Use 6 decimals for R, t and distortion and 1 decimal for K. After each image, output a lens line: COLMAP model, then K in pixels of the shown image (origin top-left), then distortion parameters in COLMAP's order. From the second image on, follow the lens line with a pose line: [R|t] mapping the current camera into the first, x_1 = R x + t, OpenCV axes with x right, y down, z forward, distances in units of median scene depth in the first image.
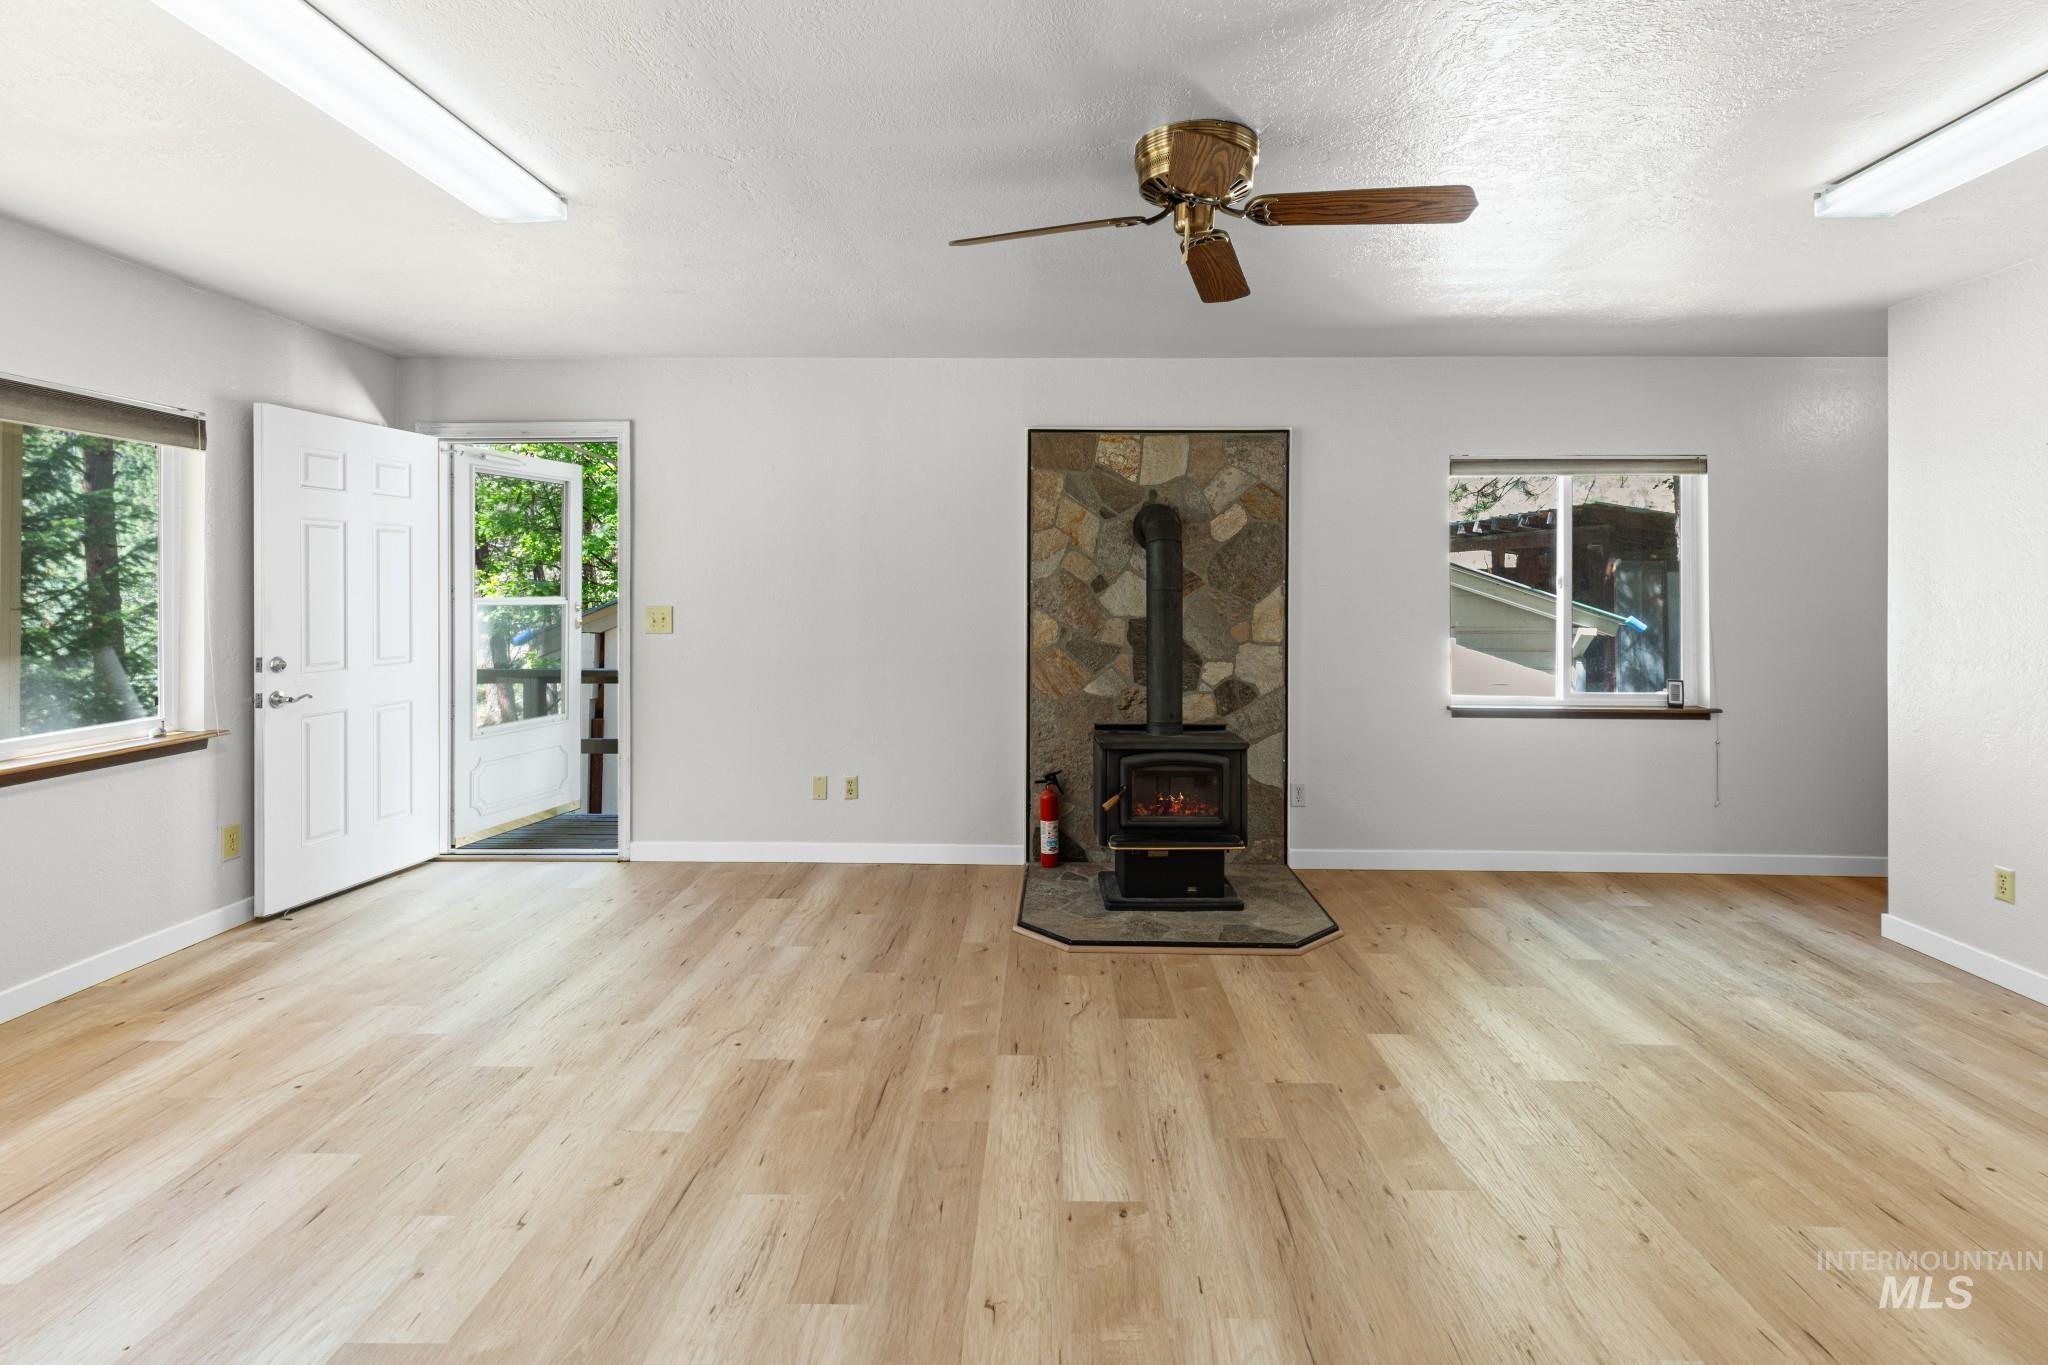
lens RADIAL K [[973.1, 0, 1042.0], [0, 973.1, 584.7], [0, 0, 1]] dist [0.004402, 0.002056]
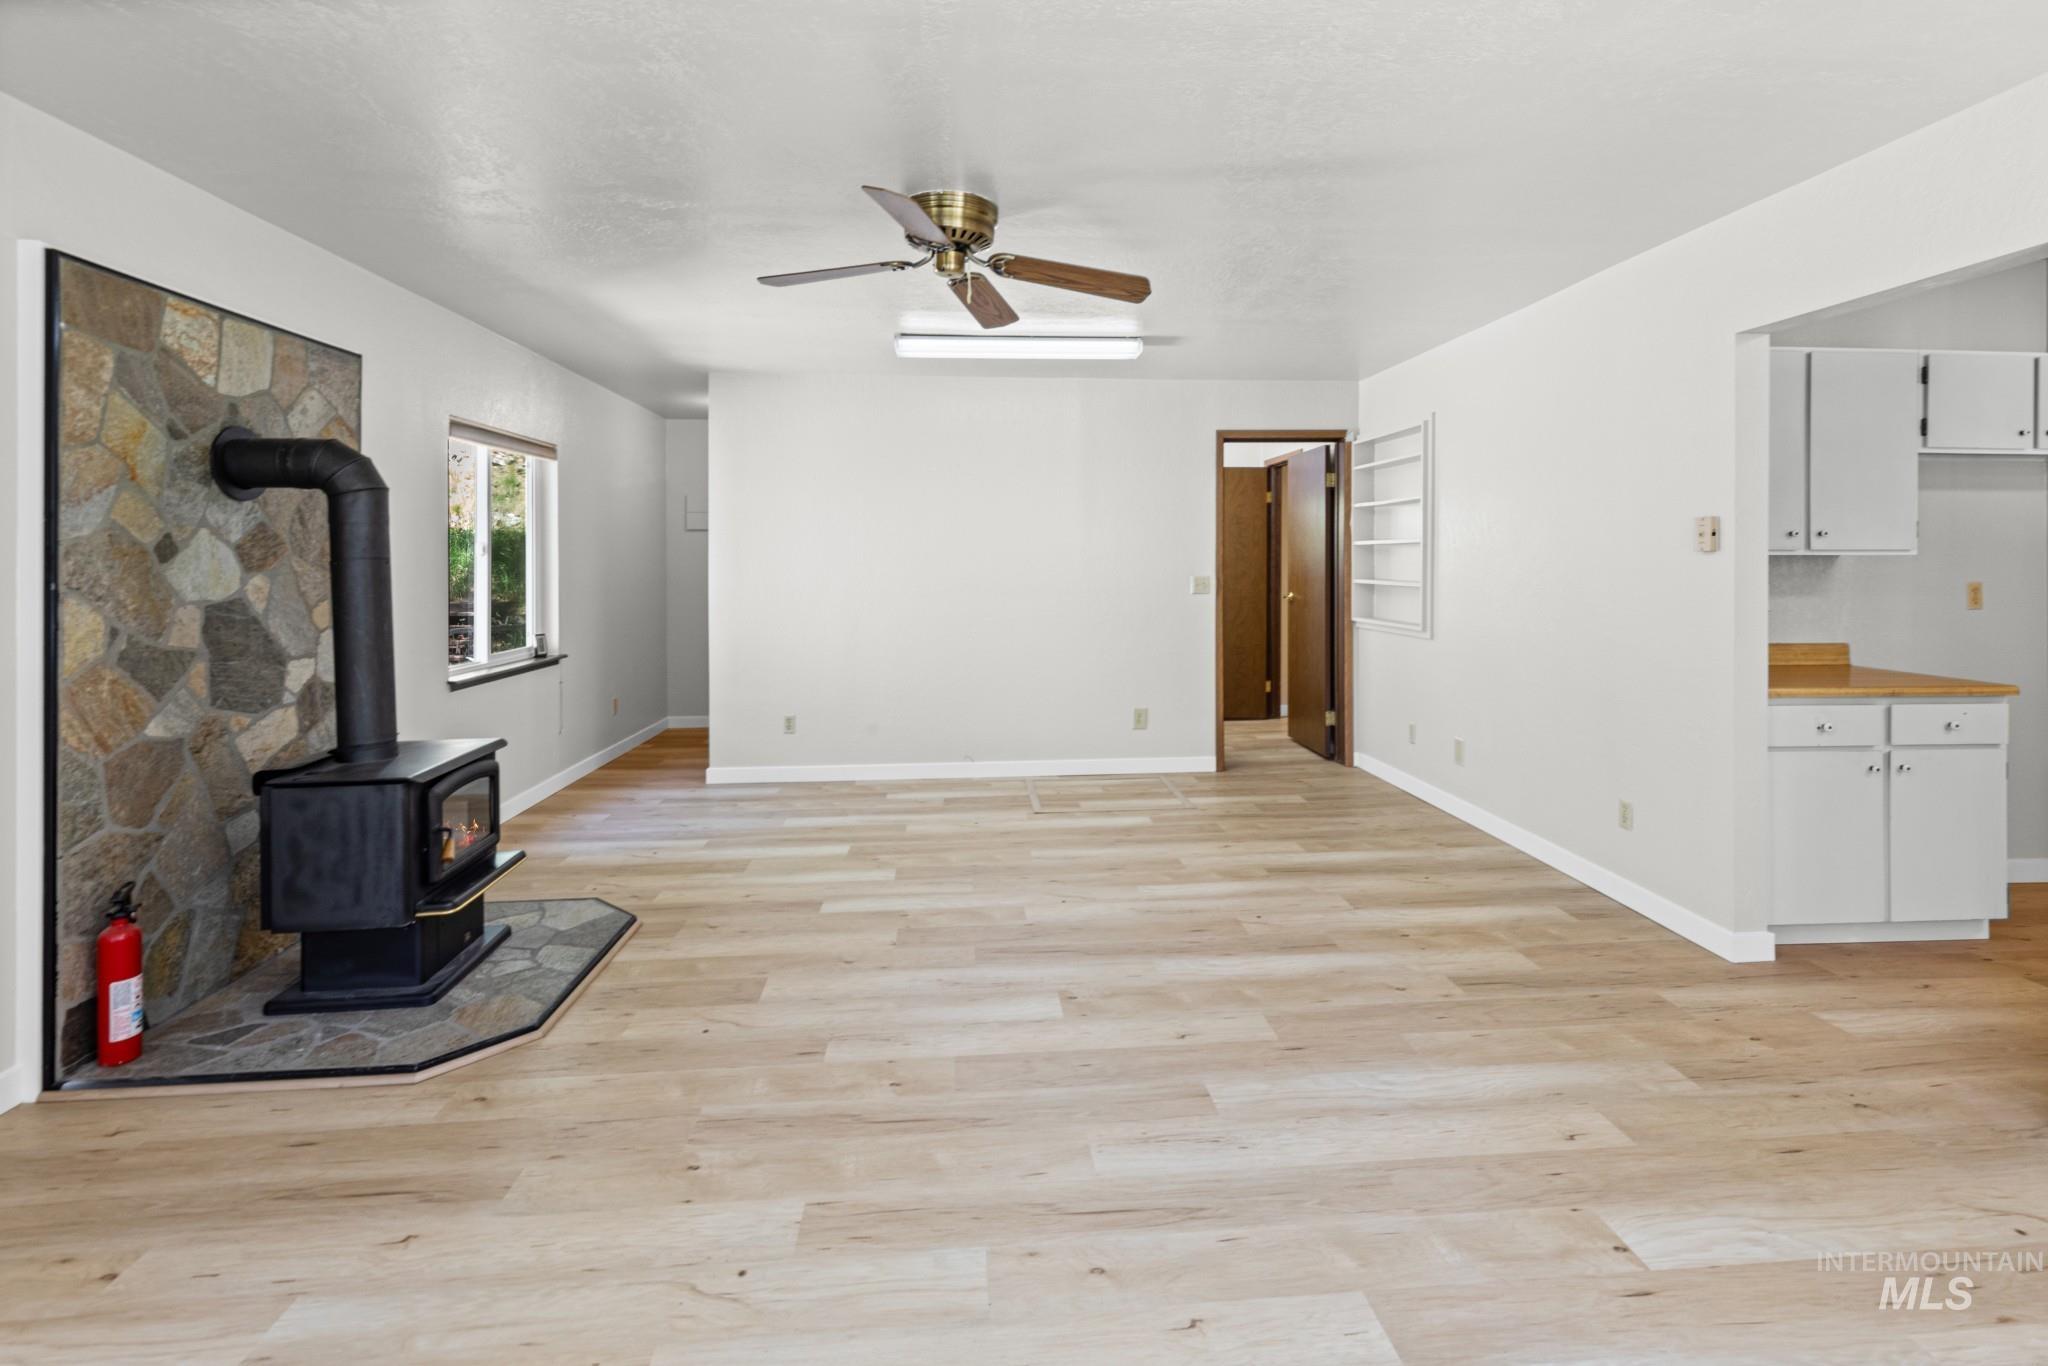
lens RADIAL K [[973.1, 0, 1045.4], [0, 973.1, 561.2], [0, 0, 1]] dist [0.004402, 0.002056]
pose [[-0.101320, -0.005923, 0.994836, -0.586645], [-0.000466, 0.999982, 0.005906, 0.002916], [-0.994854, 0.000135, -0.101321, 0.530184]]
